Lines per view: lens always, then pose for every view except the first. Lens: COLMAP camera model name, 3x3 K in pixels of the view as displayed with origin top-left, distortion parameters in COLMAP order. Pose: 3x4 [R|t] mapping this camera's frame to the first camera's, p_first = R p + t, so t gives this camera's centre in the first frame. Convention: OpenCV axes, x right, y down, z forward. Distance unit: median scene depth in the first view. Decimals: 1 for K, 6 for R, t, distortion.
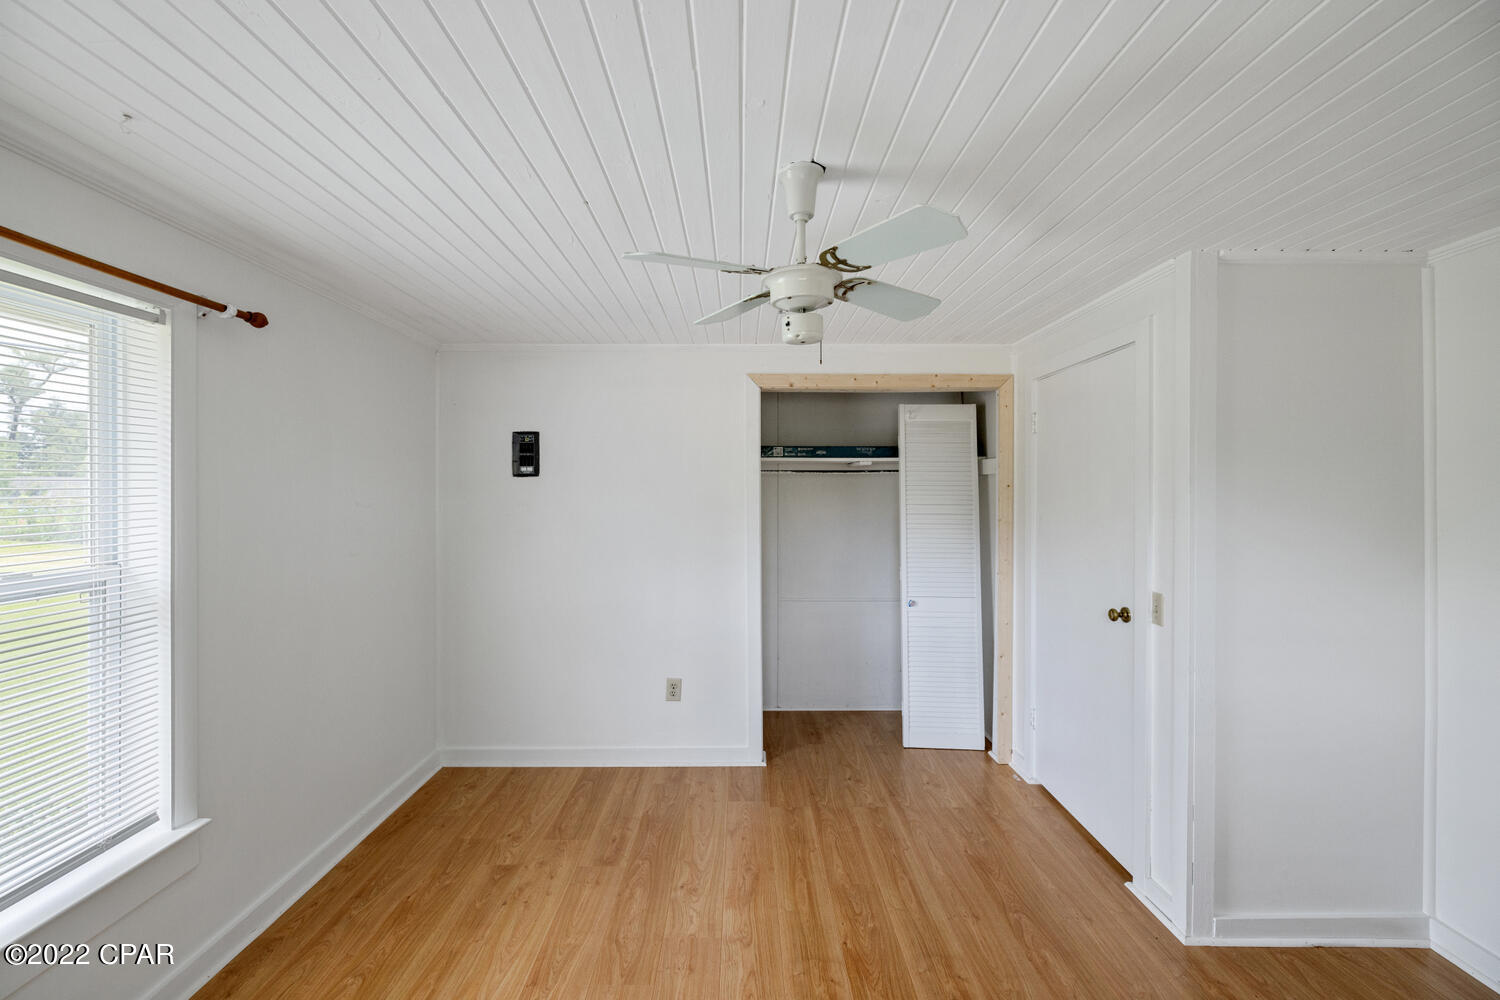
lens RADIAL K [[624.4, 0, 743.1], [0, 624.4, 497.7], [0, 0, 1]] dist [0.001425, 0.000348]
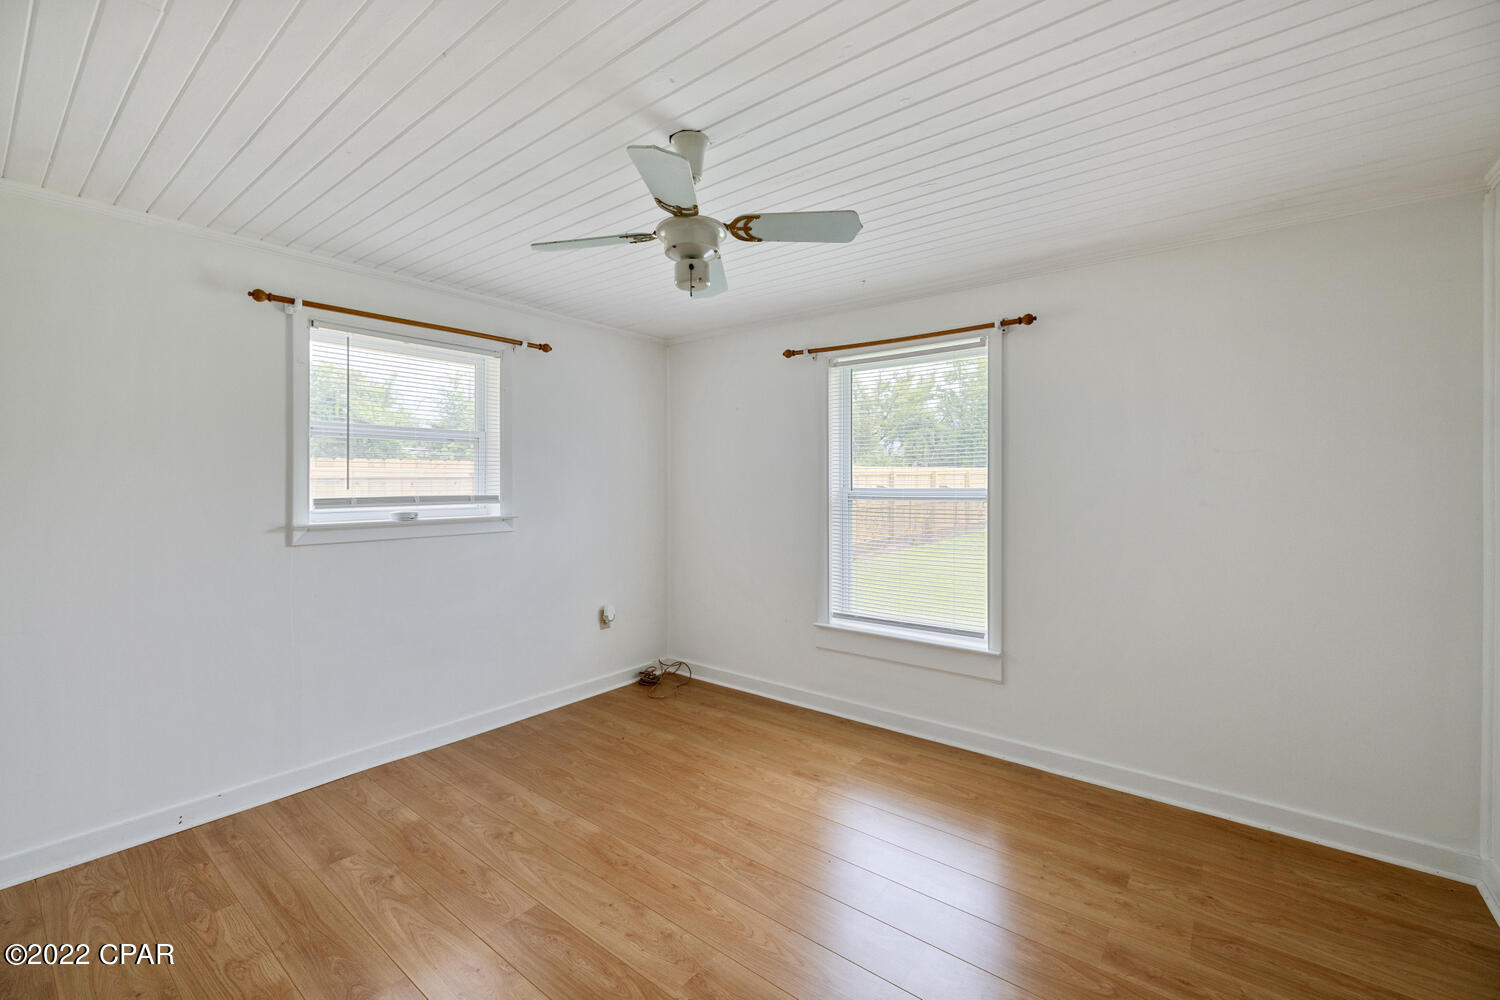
lens RADIAL K [[624.4, 0, 744.7], [0, 624.4, 488.4], [0, 0, 1]] dist [0.001425, 0.000348]
pose [[-0.625004, 0.005474, -0.780602, 0.611189], [-0.007753, 0.999883, 0.013219, 0.062595], [0.780583, 0.014314, -0.624888, 1.167342]]
